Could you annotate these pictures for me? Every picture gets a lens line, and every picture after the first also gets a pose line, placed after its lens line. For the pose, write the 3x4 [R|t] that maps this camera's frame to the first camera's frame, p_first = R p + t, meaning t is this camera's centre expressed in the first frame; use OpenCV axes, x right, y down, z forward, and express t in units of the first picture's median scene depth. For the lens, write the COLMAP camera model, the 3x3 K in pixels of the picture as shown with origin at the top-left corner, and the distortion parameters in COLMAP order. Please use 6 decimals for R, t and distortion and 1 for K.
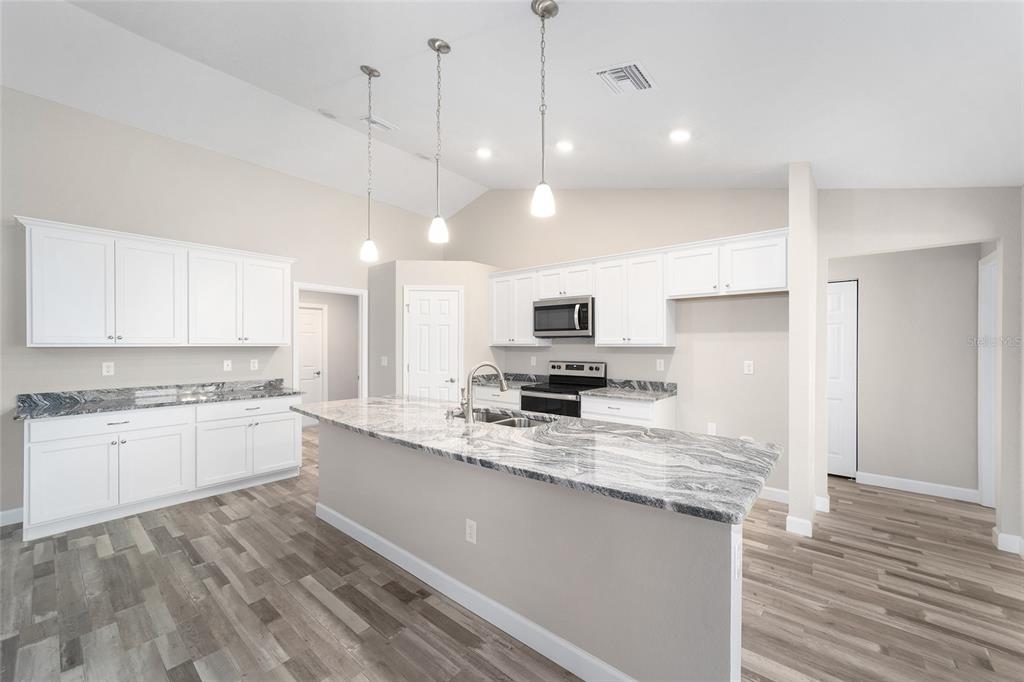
lens RADIAL K [[397.3, 0, 514.8], [0, 397.3, 343.6], [0, 0, 1]] dist [-0.016713, 0.009517]
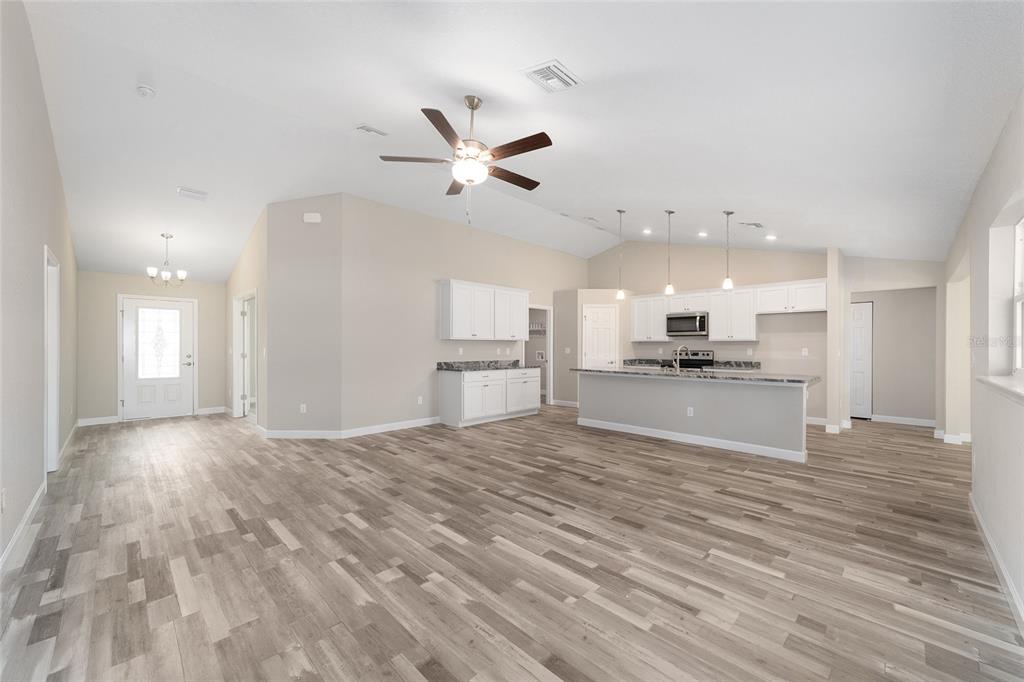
lens RADIAL K [[397.3, 0, 514.8], [0, 397.3, 343.6], [0, 0, 1]] dist [-0.016713, 0.009517]
pose [[0.996212, 0.002480, -0.086925, -0.515170], [-0.002816, 0.999989, -0.003742, 0.028594], [0.086915, 0.003973, 0.996208, -0.822694]]
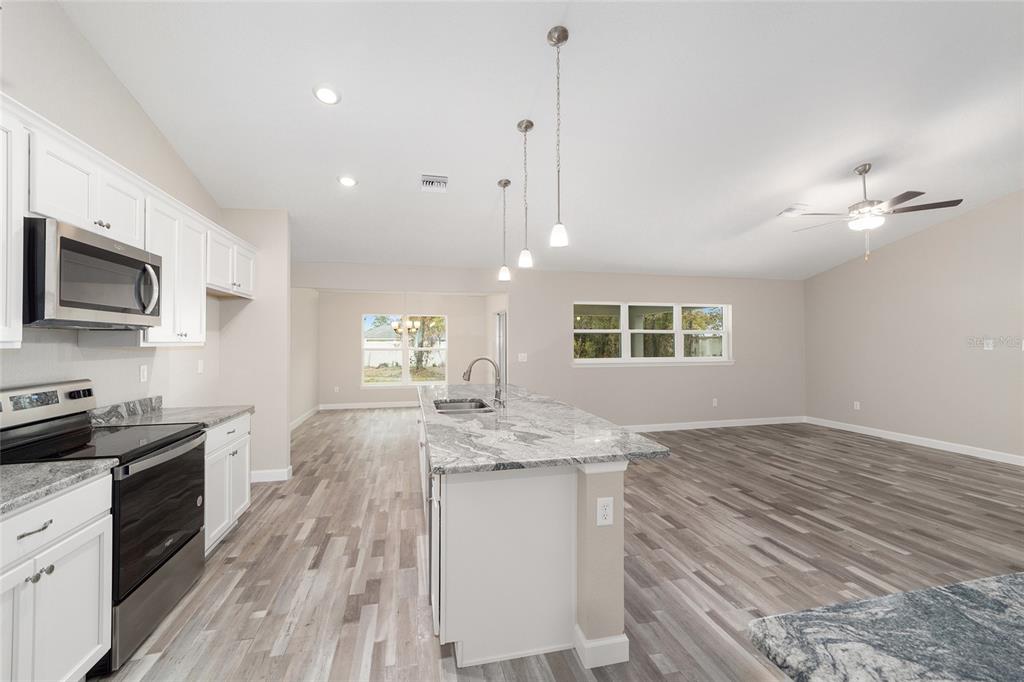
lens RADIAL K [[419.4, 0, 512.0], [0, 419.4, 341.0], [0, 0, 1]] dist [-0.016308, 0.011403]
pose [[-0.804896, 0.005218, 0.593392, -0.568131], [0.002425, 0.999982, -0.005503, 0.004770], [-0.593410, -0.002990, -0.804894, 1.235867]]
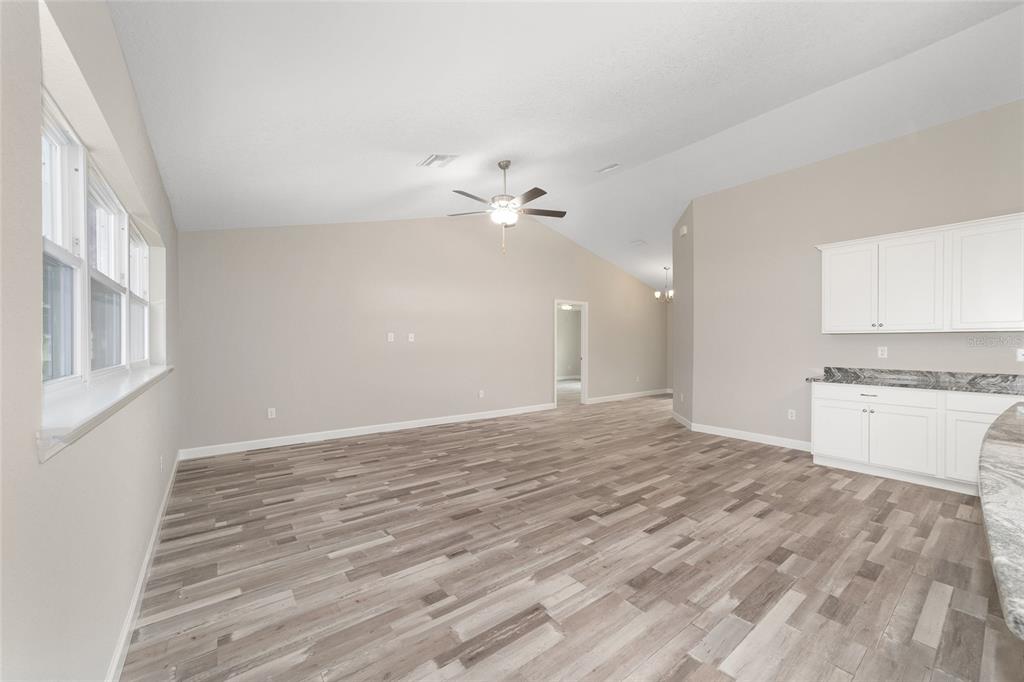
lens RADIAL K [[392.5, 0, 508.6], [0, 392.5, 344.4], [0, 0, 1]] dist [-0.016710, 0.009090]
pose [[-0.221794, 0.003442, -0.975087, 0.313227], [0.000358, 0.999994, 0.003448, 0.031442], [0.975093, 0.000415, -0.221794, 0.143295]]
